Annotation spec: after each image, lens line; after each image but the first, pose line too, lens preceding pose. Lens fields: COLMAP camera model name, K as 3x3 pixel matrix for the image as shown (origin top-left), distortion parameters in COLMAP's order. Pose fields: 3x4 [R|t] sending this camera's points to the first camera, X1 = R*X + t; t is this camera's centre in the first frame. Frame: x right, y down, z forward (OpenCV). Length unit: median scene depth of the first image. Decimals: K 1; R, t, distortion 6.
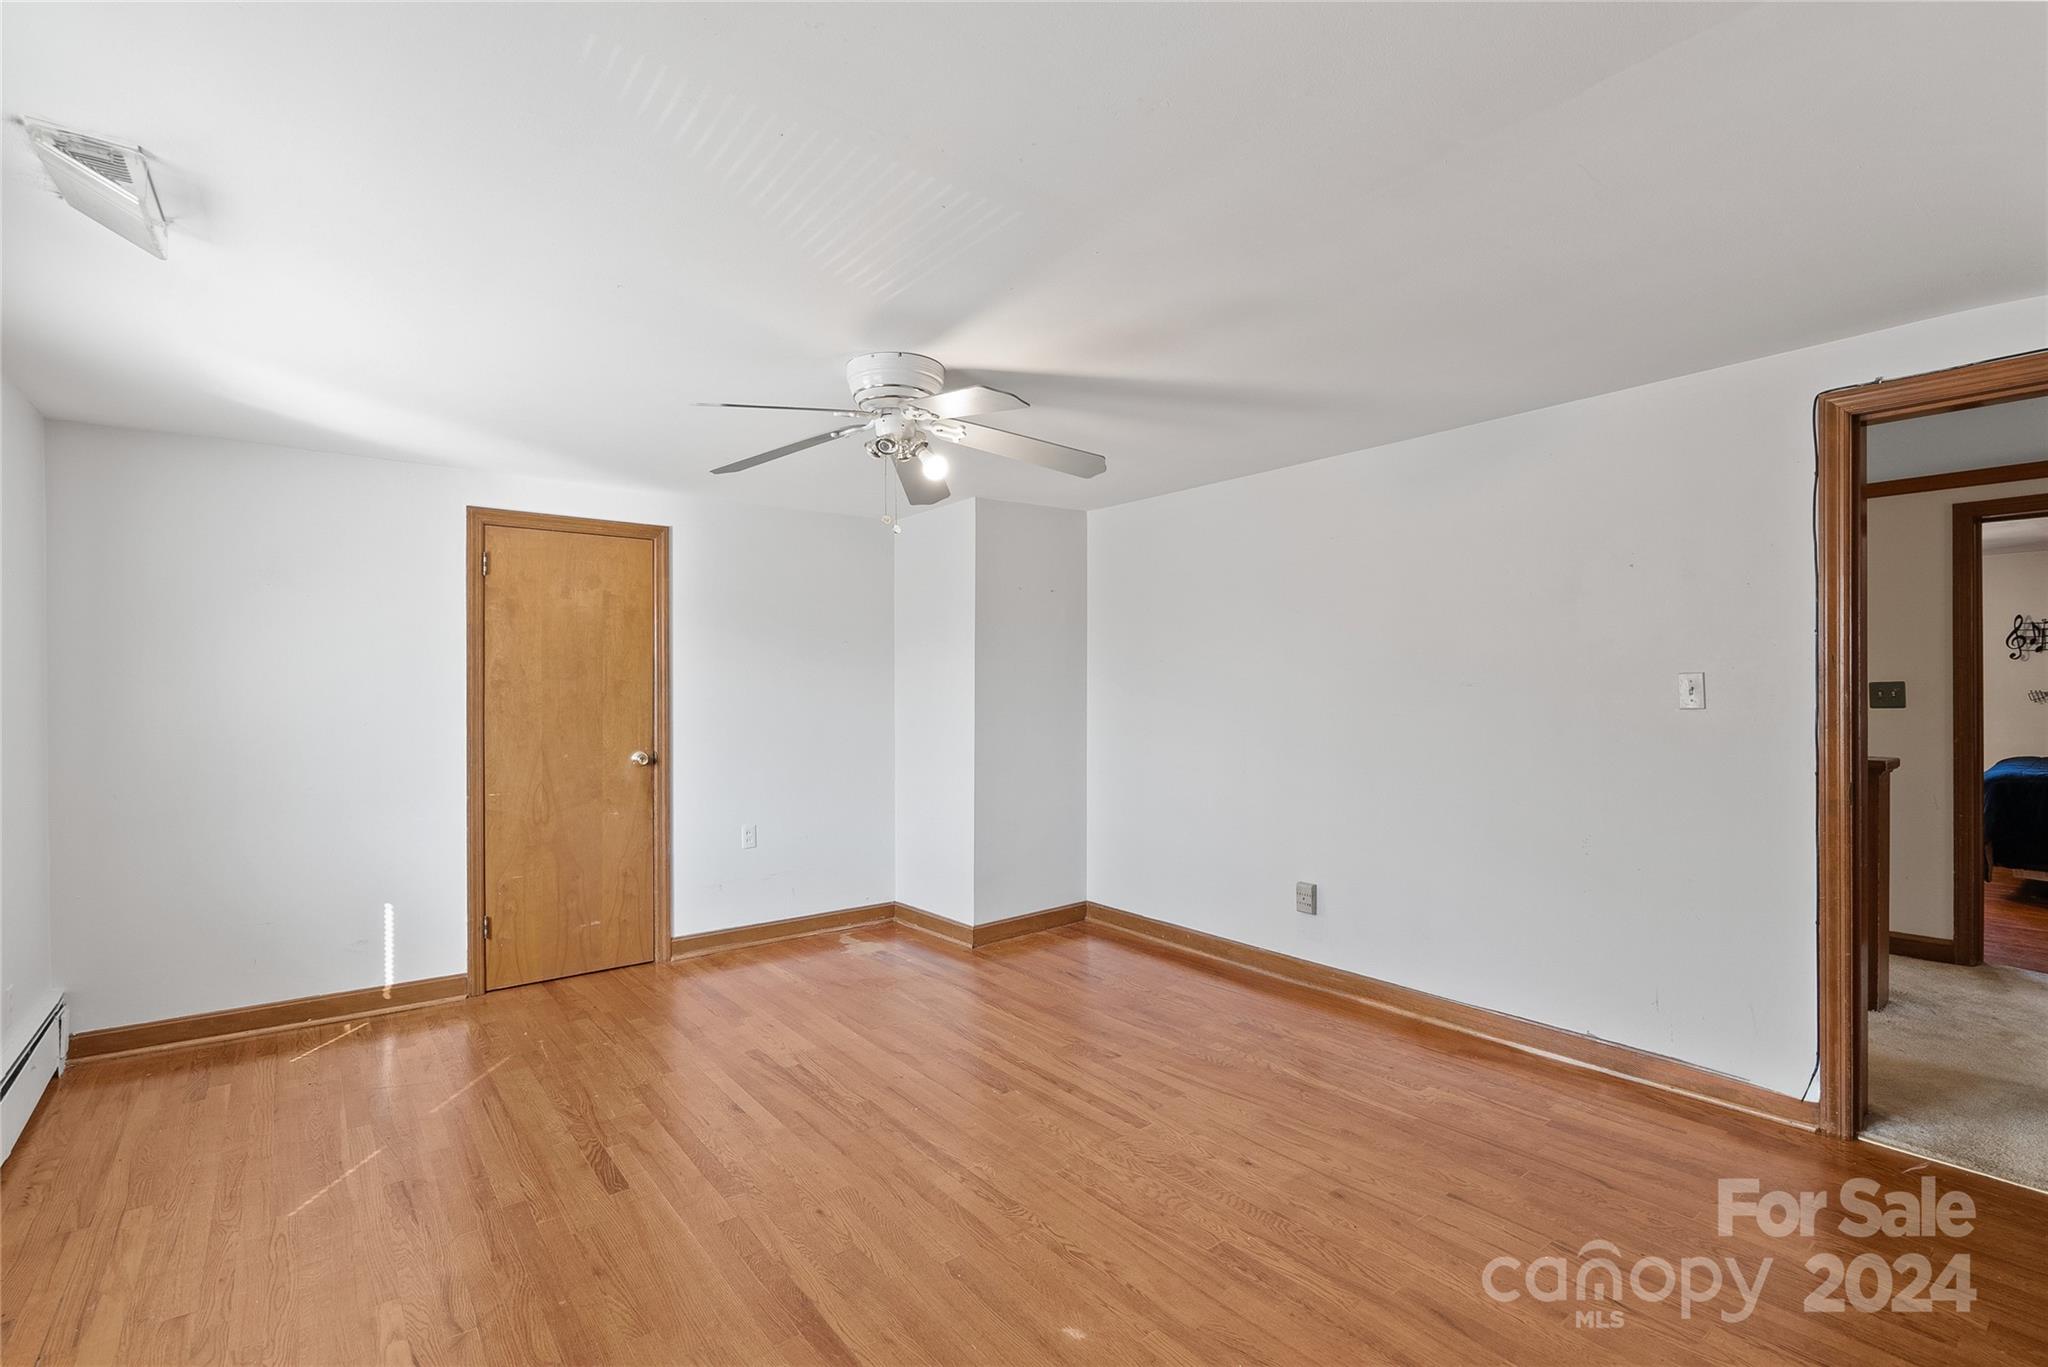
lens RADIAL K [[939.1, 0, 1024.0], [0, 939.1, 683.5], [0, 0, 1]] dist [-0.000484, 0.000665]
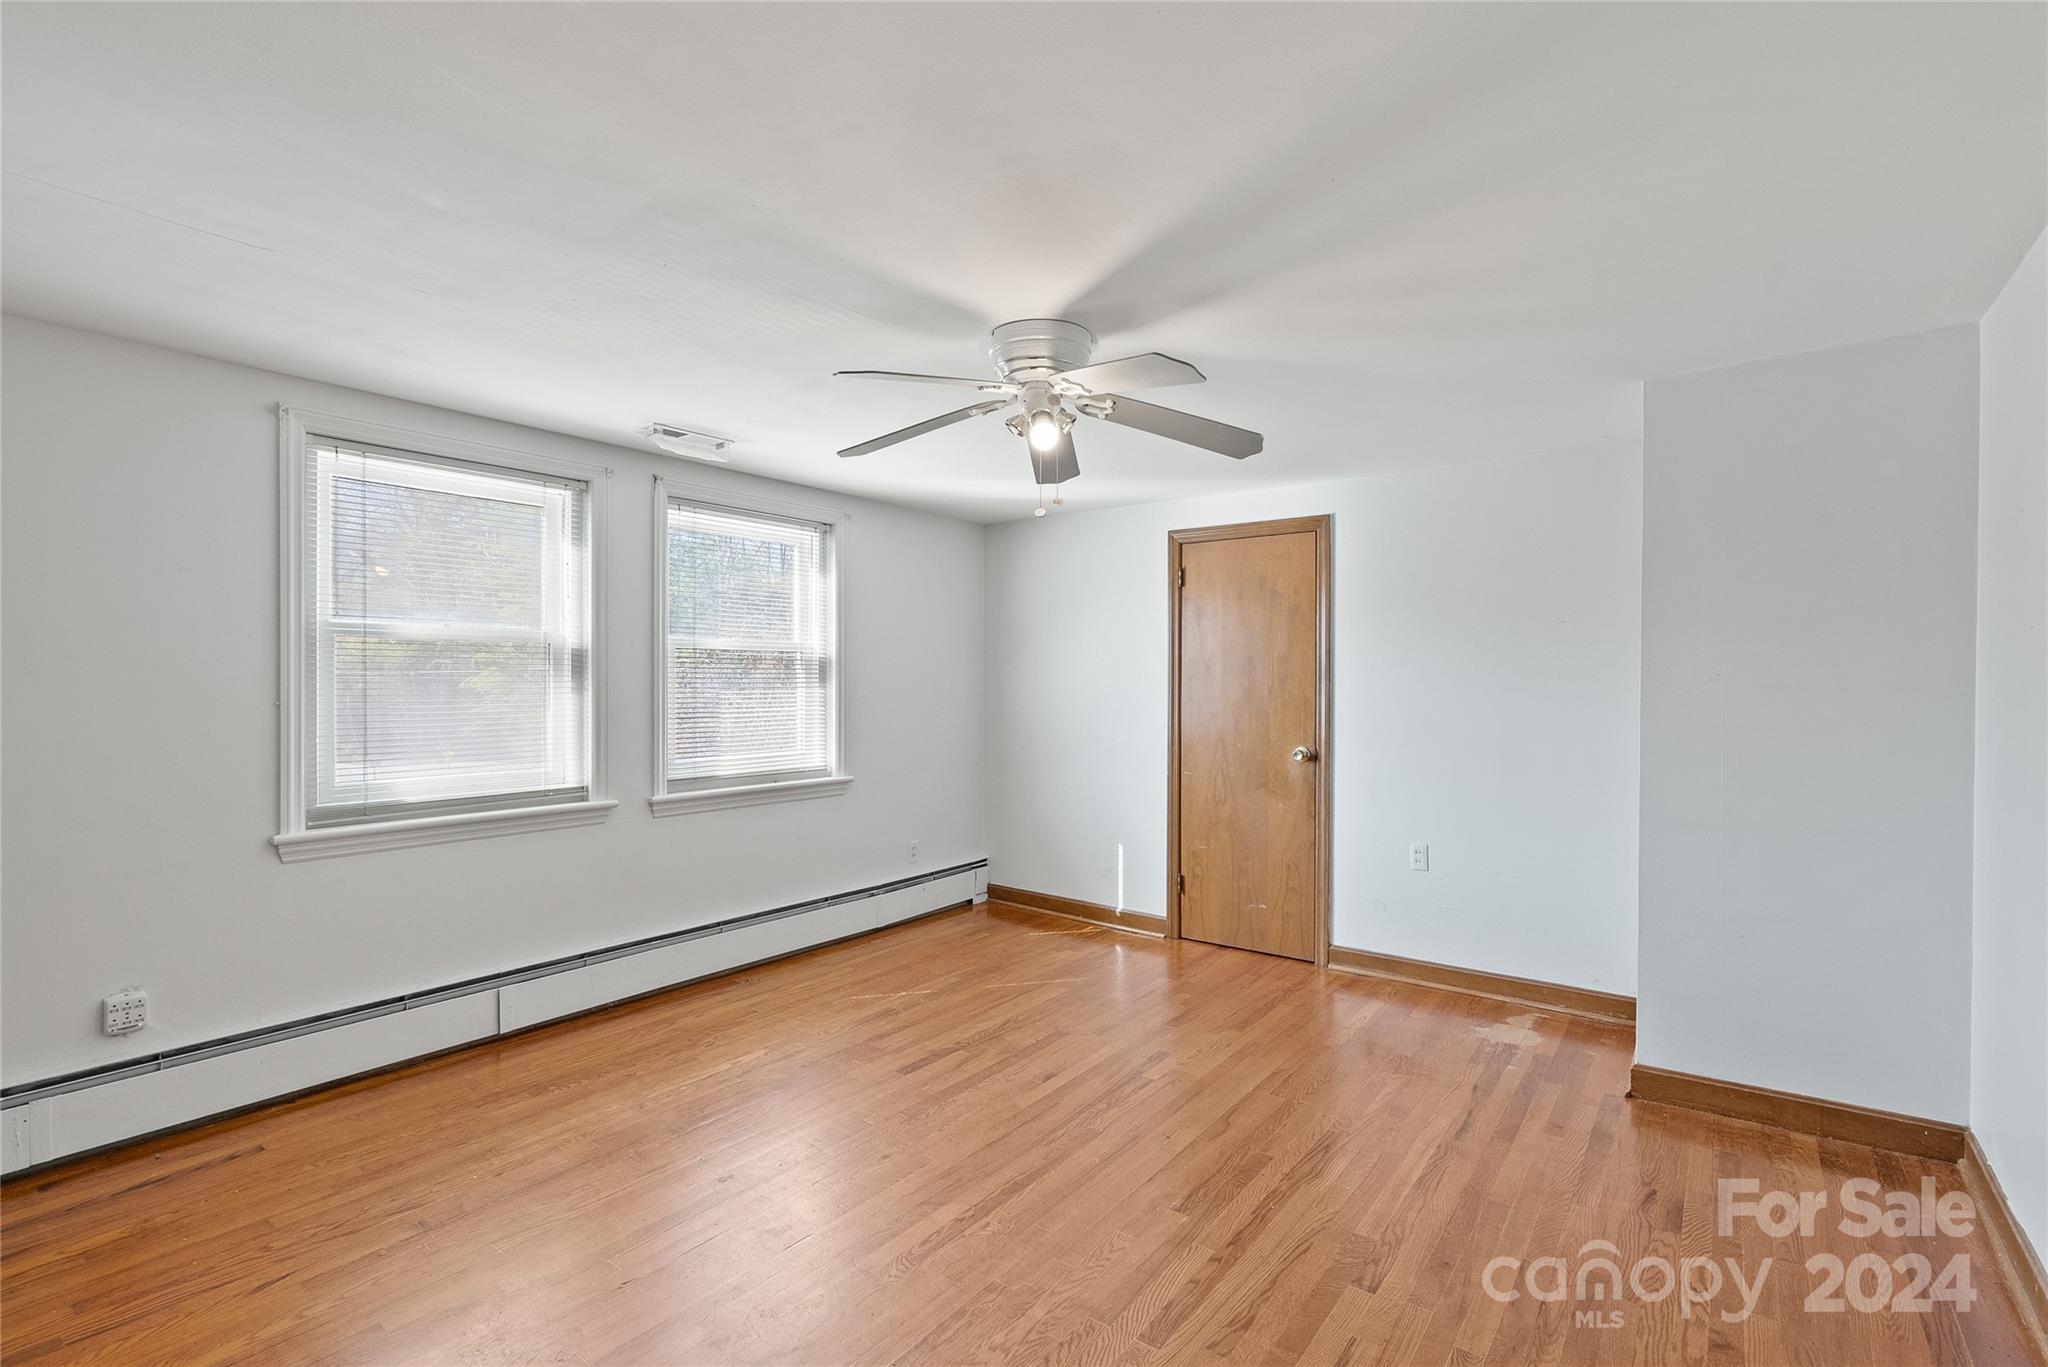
lens RADIAL K [[939.1, 0, 1024.0], [0, 939.1, 683.5], [0, 0, 1]] dist [-0.000484, 0.000665]
pose [[0.248150, 0.009787, -0.968672, 0.504396], [0.002222, 0.999941, 0.010672, -0.006458], [0.968719, -0.004801, 0.248113, 0.493404]]
